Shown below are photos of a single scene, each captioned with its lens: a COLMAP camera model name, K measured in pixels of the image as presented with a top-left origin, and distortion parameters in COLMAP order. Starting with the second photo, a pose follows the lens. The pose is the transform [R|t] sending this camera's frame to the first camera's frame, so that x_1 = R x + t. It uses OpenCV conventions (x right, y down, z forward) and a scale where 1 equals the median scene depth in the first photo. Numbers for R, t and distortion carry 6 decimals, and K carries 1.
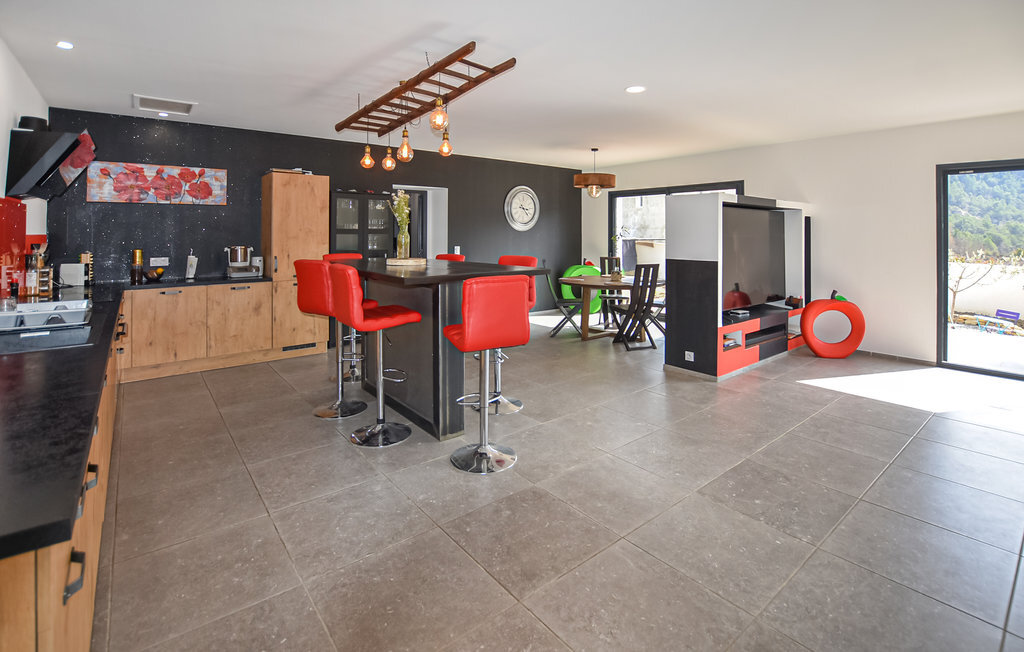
lens RADIAL K [[483.6, 0, 515.5], [0, 483.6, 226.1], [0, 0, 1]] dist [-0.016137, -0.000908]
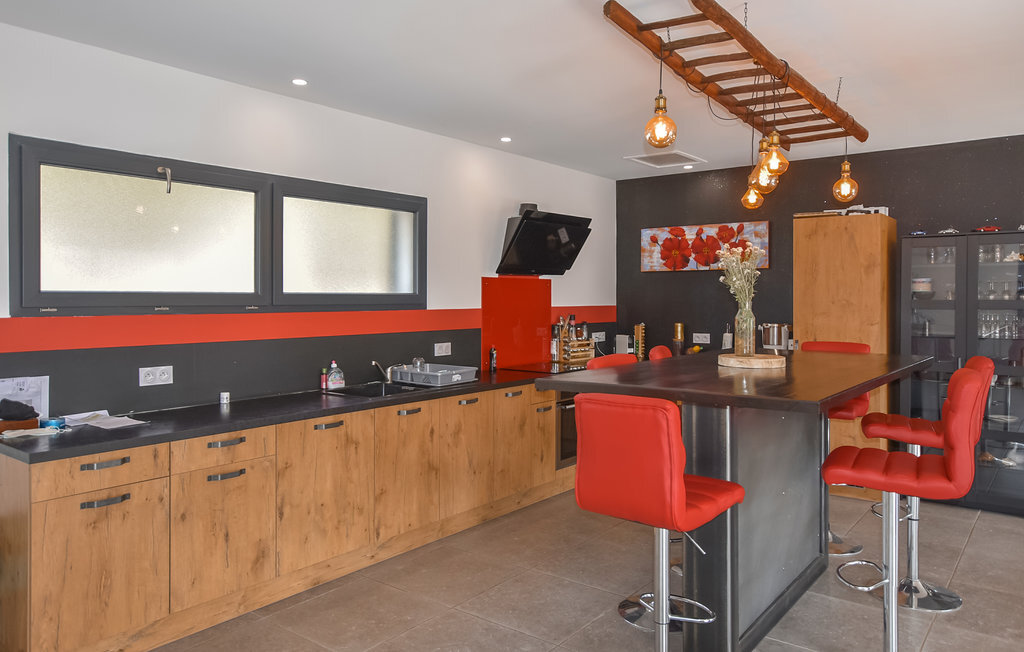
lens RADIAL K [[718.1, 0, 506.9], [0, 718.1, 300.7], [0, 0, 1]] dist [-0.000131, 0.012128]
pose [[0.233812, 0.006375, -0.972261, 0.480048], [0.014731, 0.999840, 0.010099, -0.012481], [0.972170, -0.016684, 0.233681, 0.417541]]
